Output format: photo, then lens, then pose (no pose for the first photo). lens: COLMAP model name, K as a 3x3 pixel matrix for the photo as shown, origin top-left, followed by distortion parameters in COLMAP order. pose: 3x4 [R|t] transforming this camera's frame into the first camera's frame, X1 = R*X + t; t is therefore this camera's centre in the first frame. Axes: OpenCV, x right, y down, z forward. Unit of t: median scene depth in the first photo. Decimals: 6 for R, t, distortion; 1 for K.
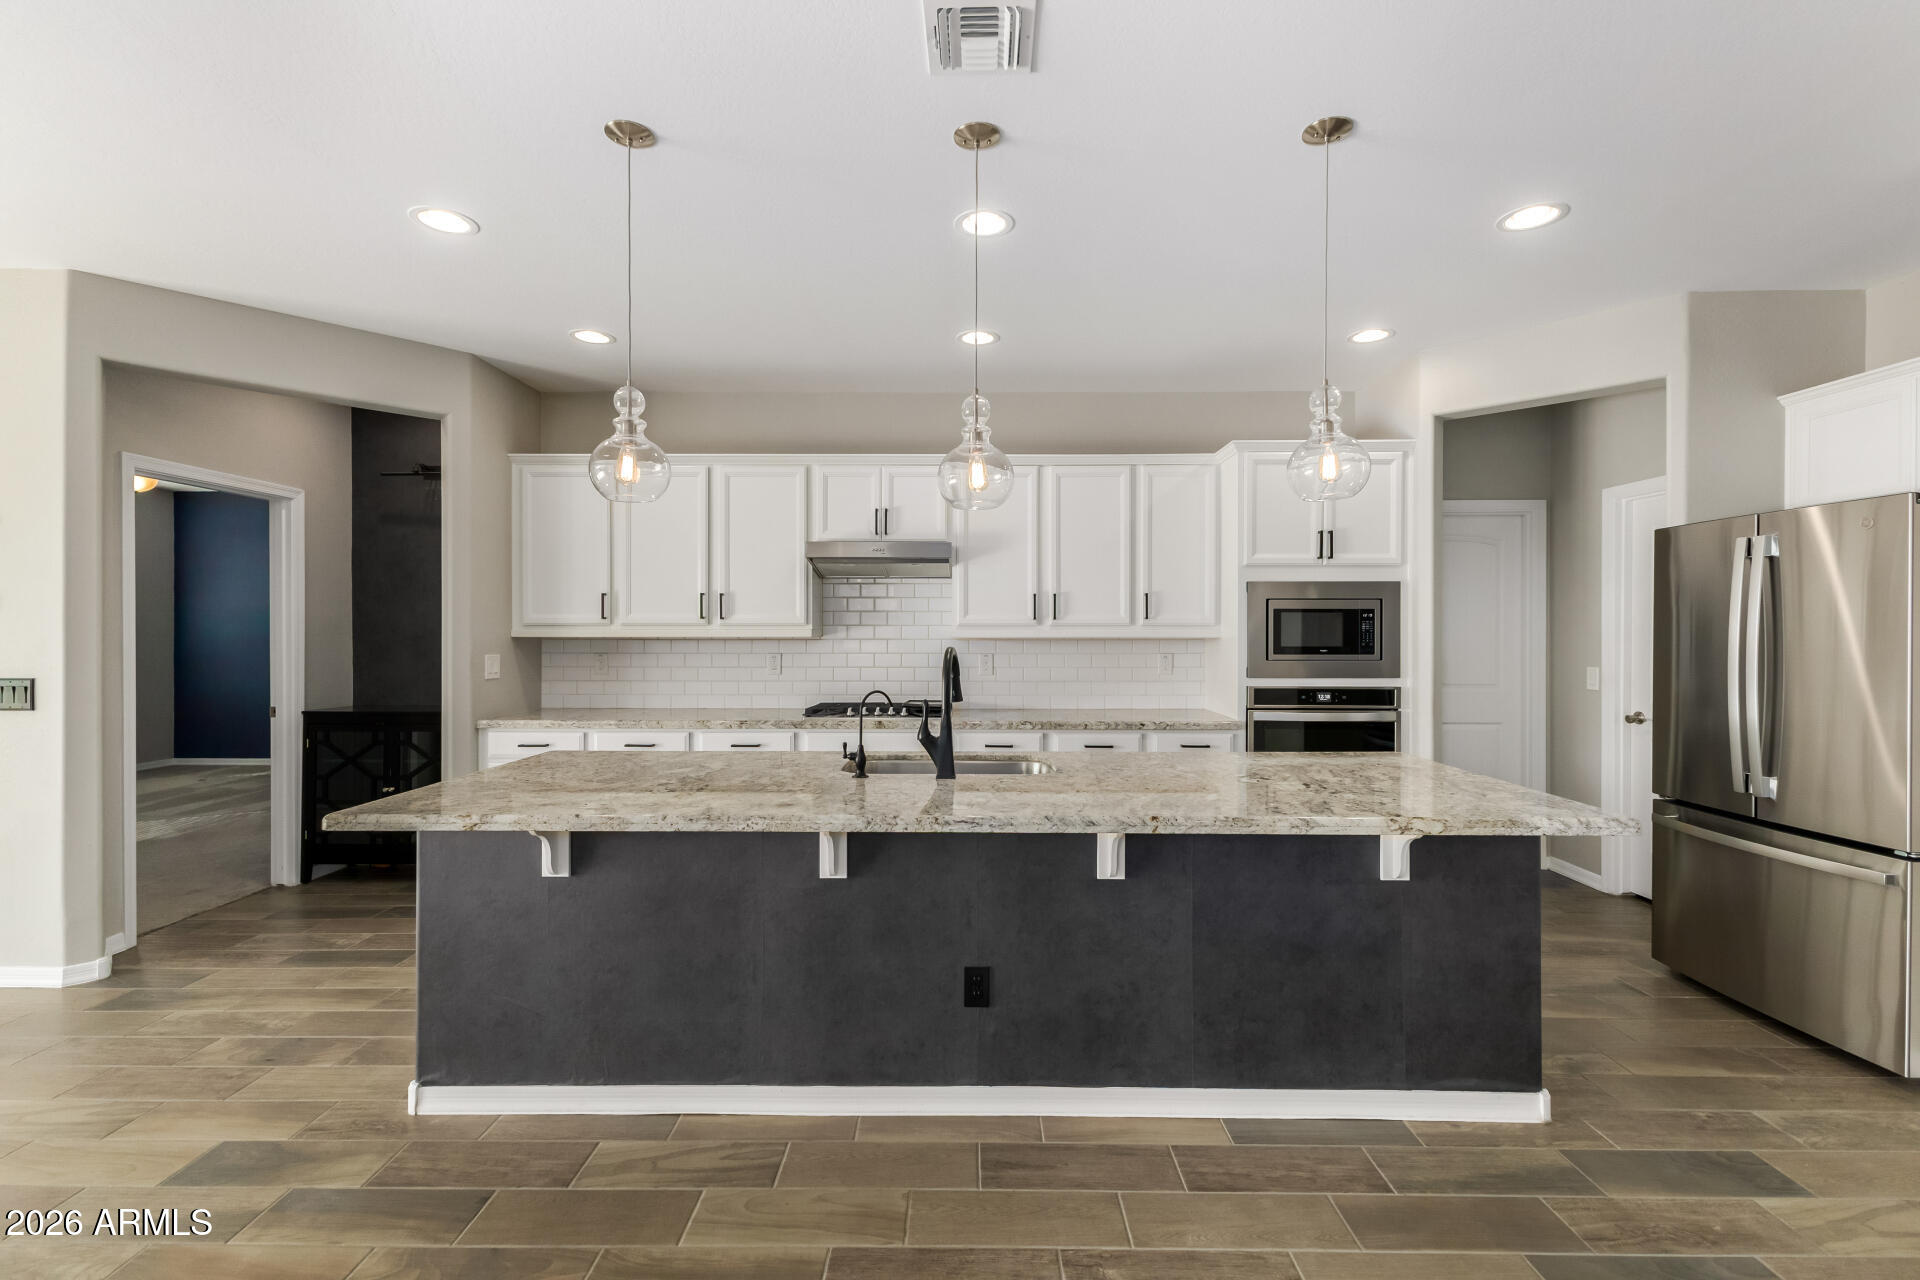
lens RADIAL K [[824.2, 0, 946.2], [0, 824.2, 636.6], [0, 0, 1]] dist [0.010166, -0.001367]
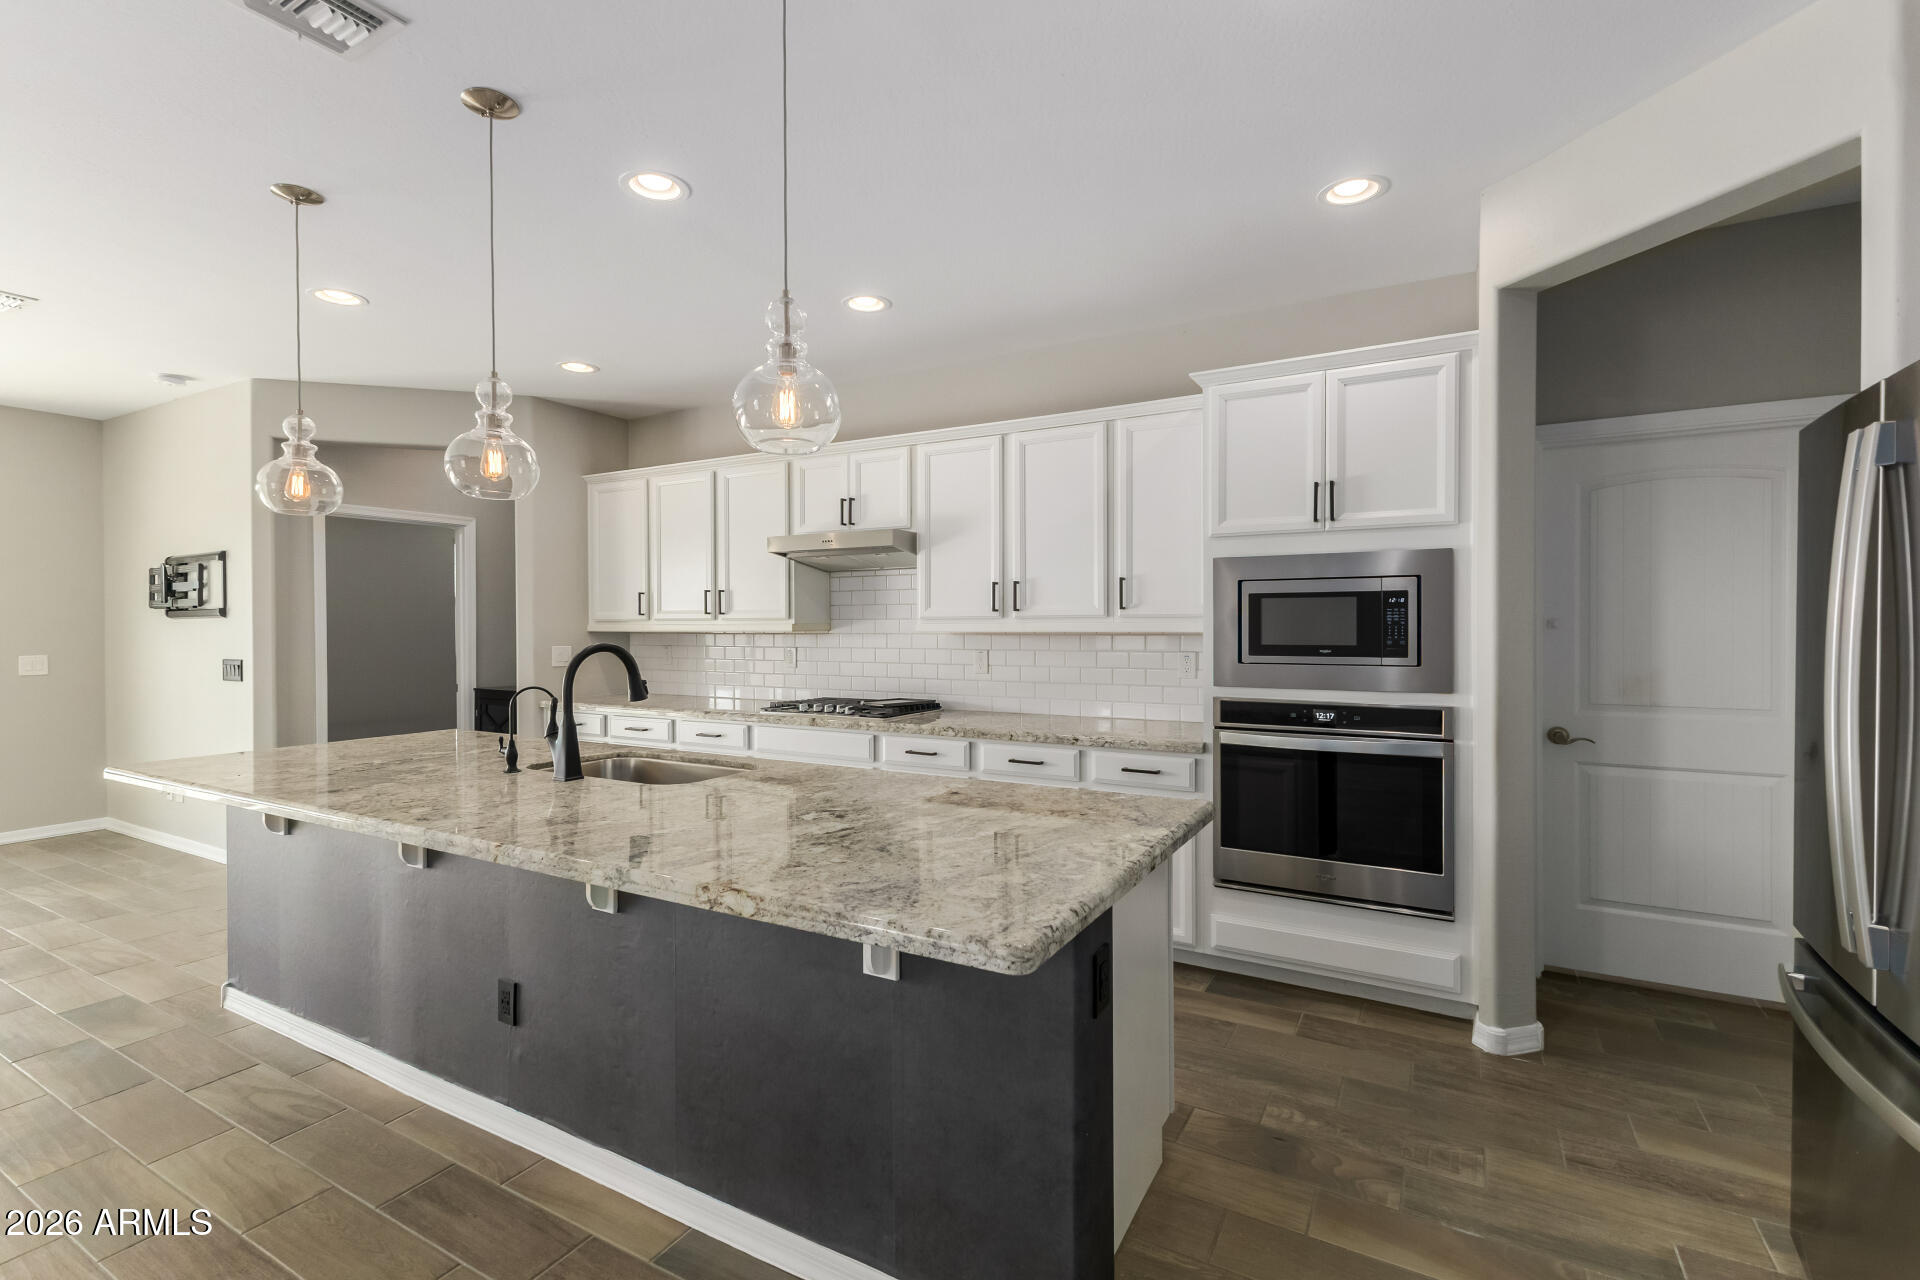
lens RADIAL K [[824.2, 0, 955.9], [0, 824.2, 629.6], [0, 0, 1]] dist [0.010166, -0.001367]
pose [[0.877676, -0.000639, -0.479253, 0.522629], [0.001037, 0.999999, 0.000565, -0.002157], [0.479253, -0.000993, 0.877676, 0.227382]]
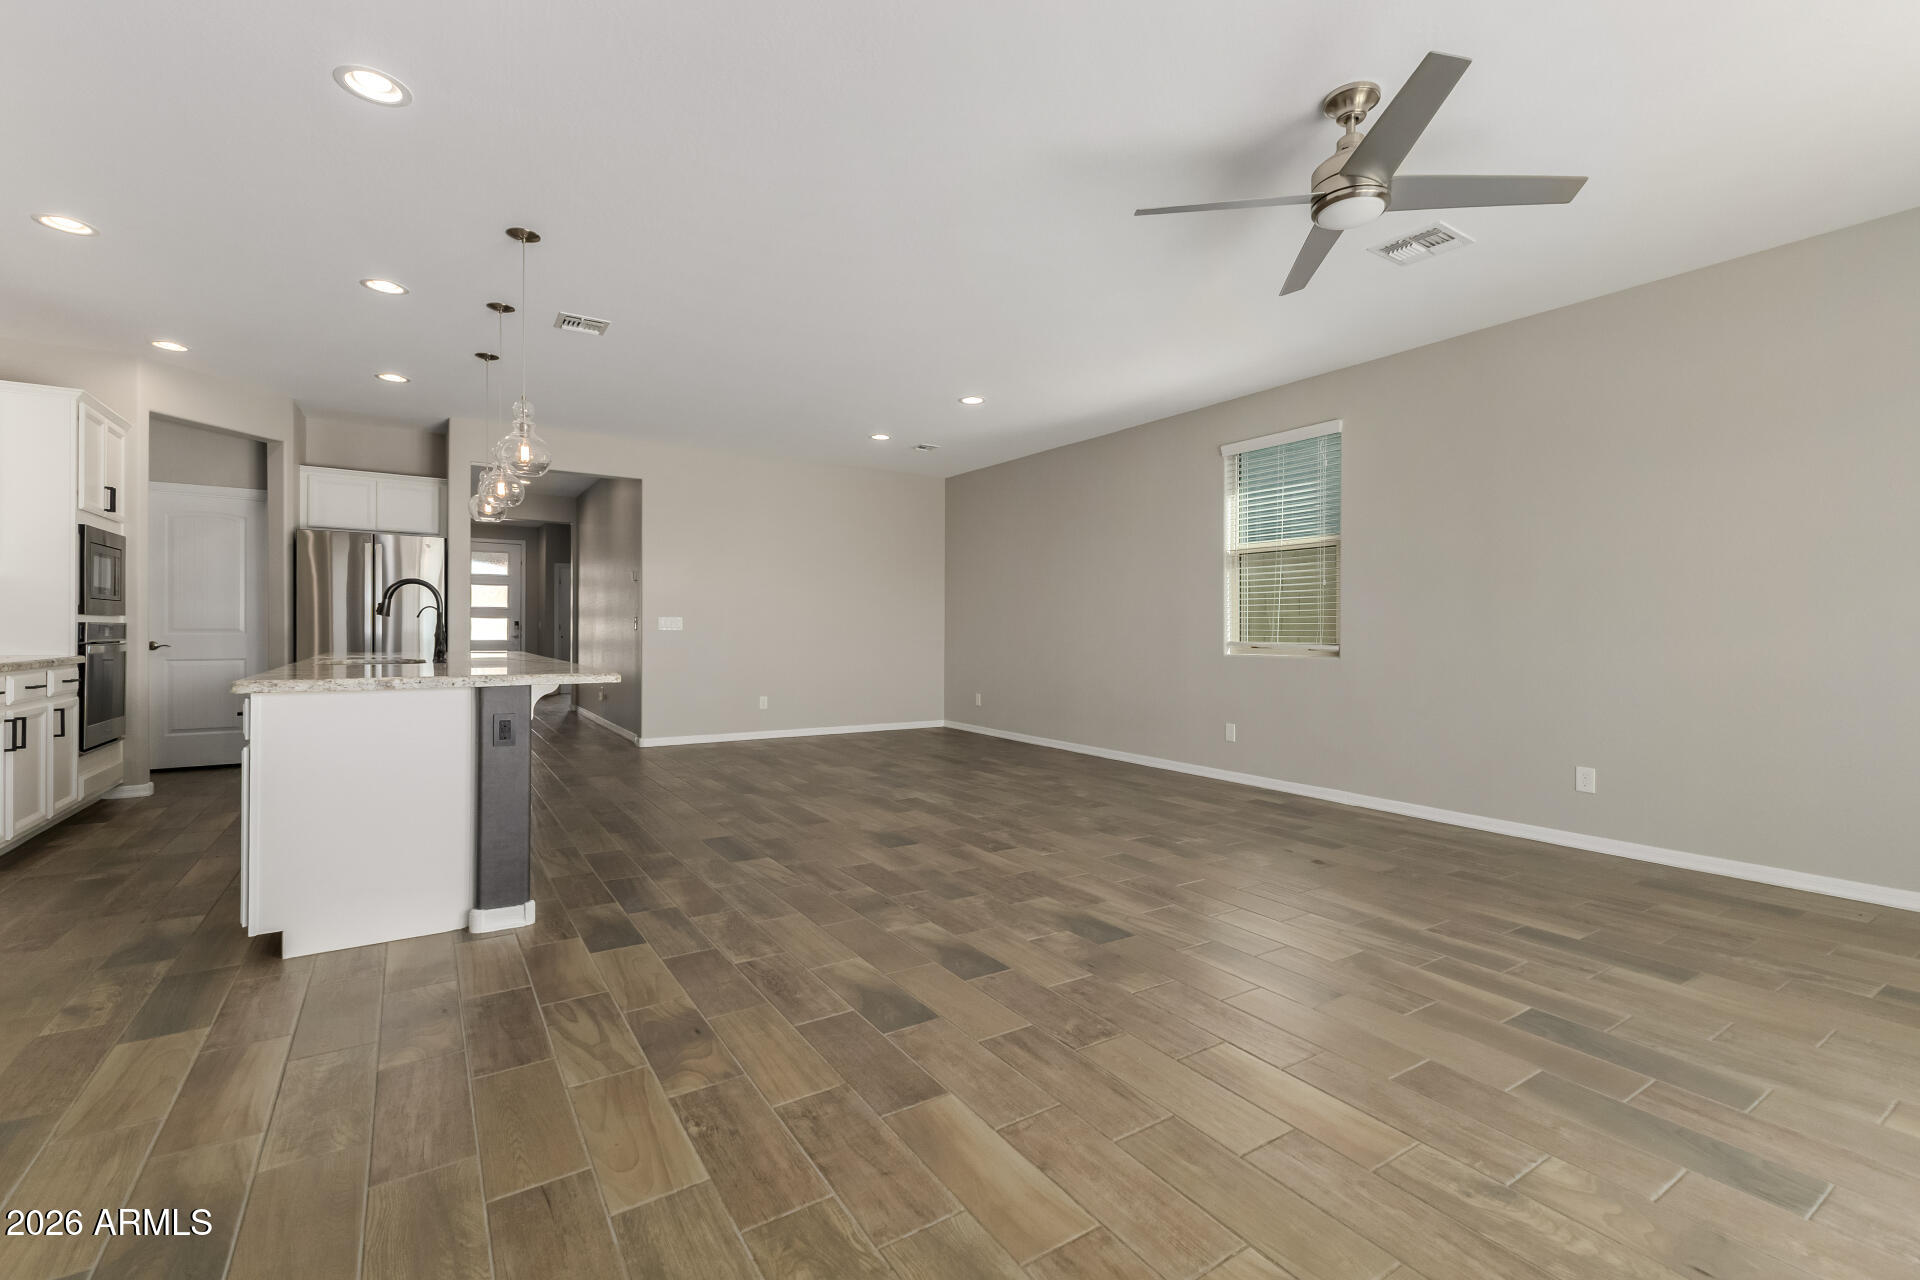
lens RADIAL K [[824.2, 0, 956.6], [0, 824.2, 634.3], [0, 0, 1]] dist [0.010166, -0.001367]
pose [[-0.551998, -0.007659, 0.833810, -1.124965], [-0.002395, 0.999968, 0.007600, 0.063185], [-0.833842, 0.002198, -0.551999, 0.629264]]
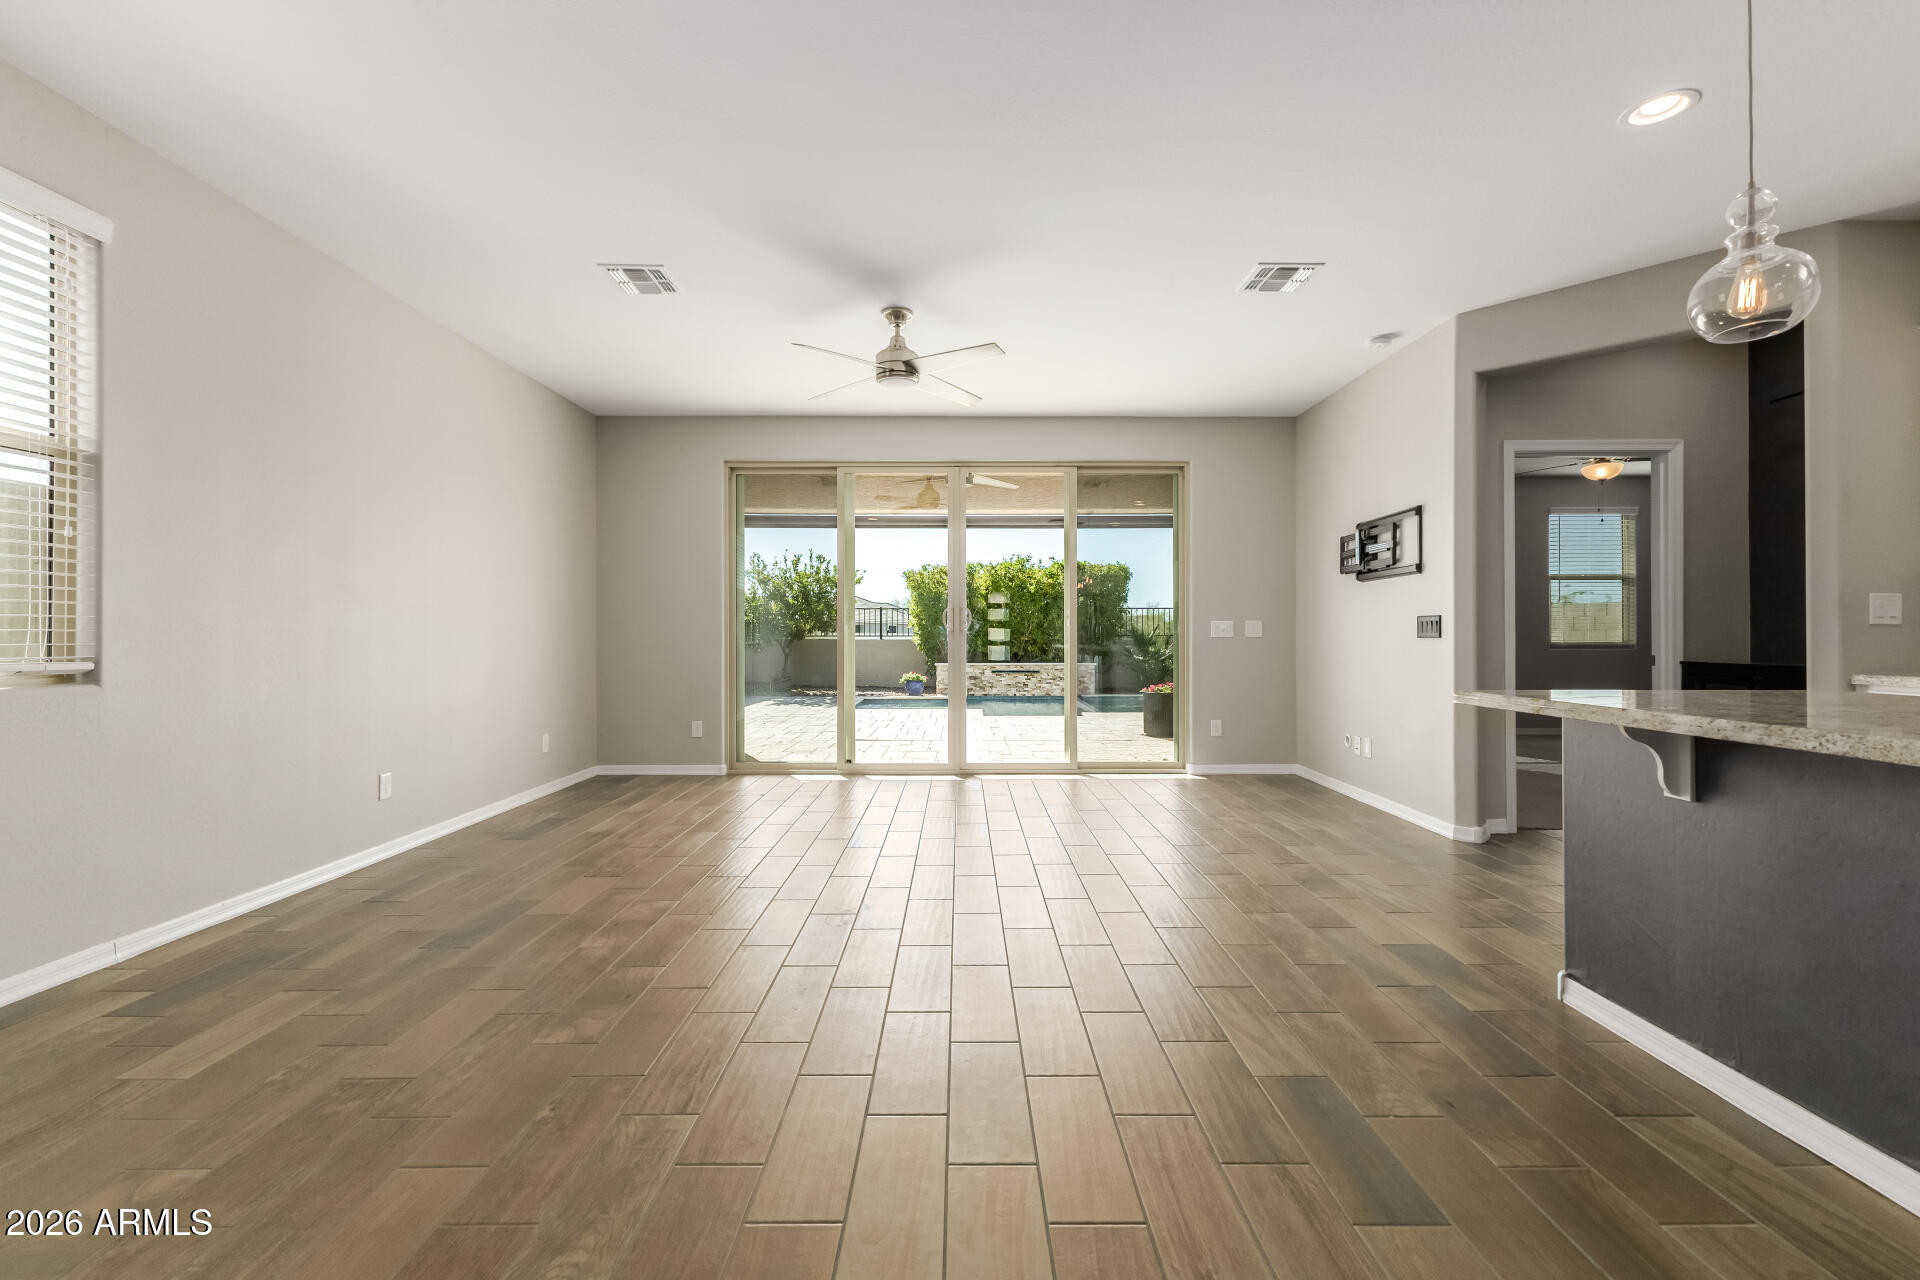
lens RADIAL K [[824.2, 0, 972.6], [0, 824.2, 636.8], [0, 0, 1]] dist [0.010166, -0.001367]
pose [[0.017874, -0.004274, -0.999831, 0.210592], [-0.004799, 0.999979, -0.004360, 0.069771], [0.999829, 0.004876, 0.017853, 0.131843]]
